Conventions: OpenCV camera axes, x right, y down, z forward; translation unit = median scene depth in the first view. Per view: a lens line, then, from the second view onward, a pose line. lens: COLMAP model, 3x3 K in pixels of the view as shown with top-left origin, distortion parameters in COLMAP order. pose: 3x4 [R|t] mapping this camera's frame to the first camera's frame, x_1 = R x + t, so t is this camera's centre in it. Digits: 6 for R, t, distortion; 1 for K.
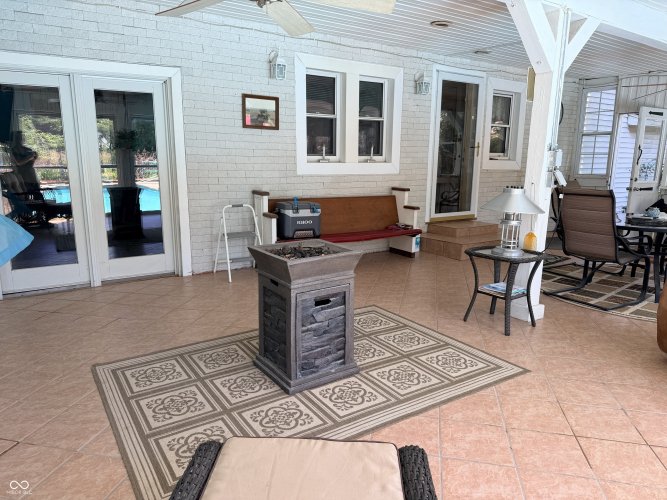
lens RADIAL K [[469.1, 0, 333.6], [0, 469.1, 250.0], [0, 0, 1]] dist [0.038116, -0.065641]
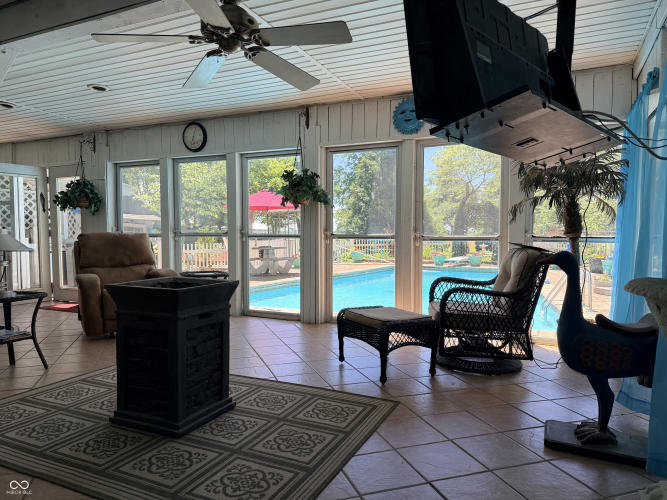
lens RADIAL K [[469.1, 0, 339.0], [0, 469.1, 255.6], [0, 0, 1]] dist [0.038116, -0.065641]
pose [[-0.530436, -0.057878, 0.845747, -1.047998], [0.161750, 0.972427, 0.167994, -0.161771], [-0.832151, 0.225909, -0.506449, 1.191733]]
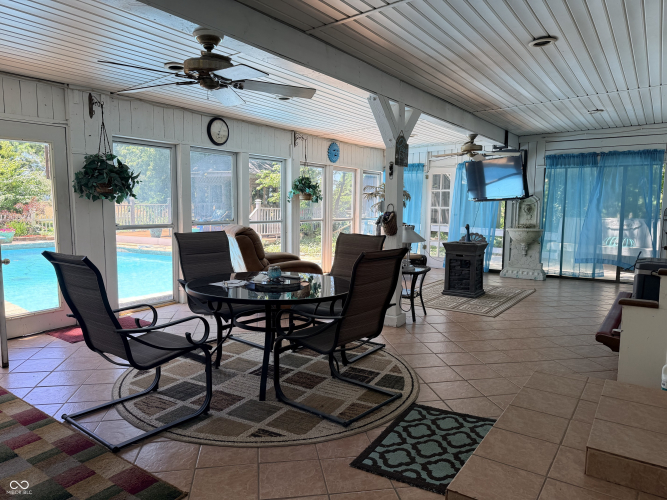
lens RADIAL K [[469.1, 0, 337.9], [0, 469.1, 253.1], [0, 0, 1]] dist [0.038116, -0.065641]
pose [[-0.931586, 0.004781, -0.363490, 1.396853], [-0.105311, 0.953486, 0.282443, -0.569786], [0.347933, 0.301400, -0.887751, 2.917703]]
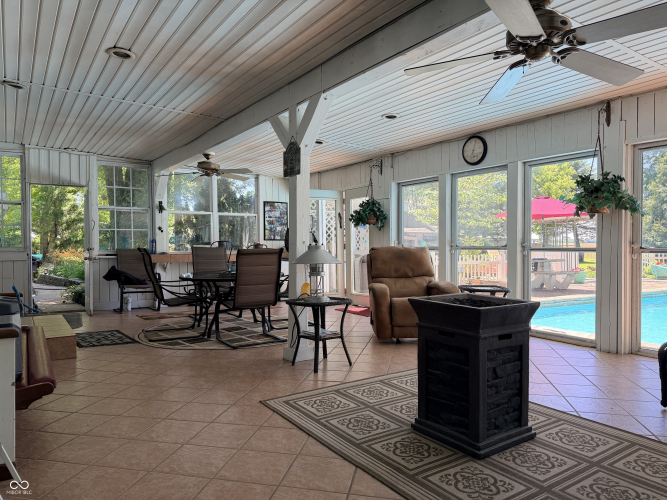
lens RADIAL K [[469.1, 0, 321.3], [0, 469.1, 253.4], [0, 0, 1]] dist [0.038116, -0.065641]
pose [[0.015557, -0.037825, 0.999163, -1.022165], [0.207609, 0.977629, 0.033777, -0.191048], [-0.978088, 0.206910, 0.023062, 1.257632]]
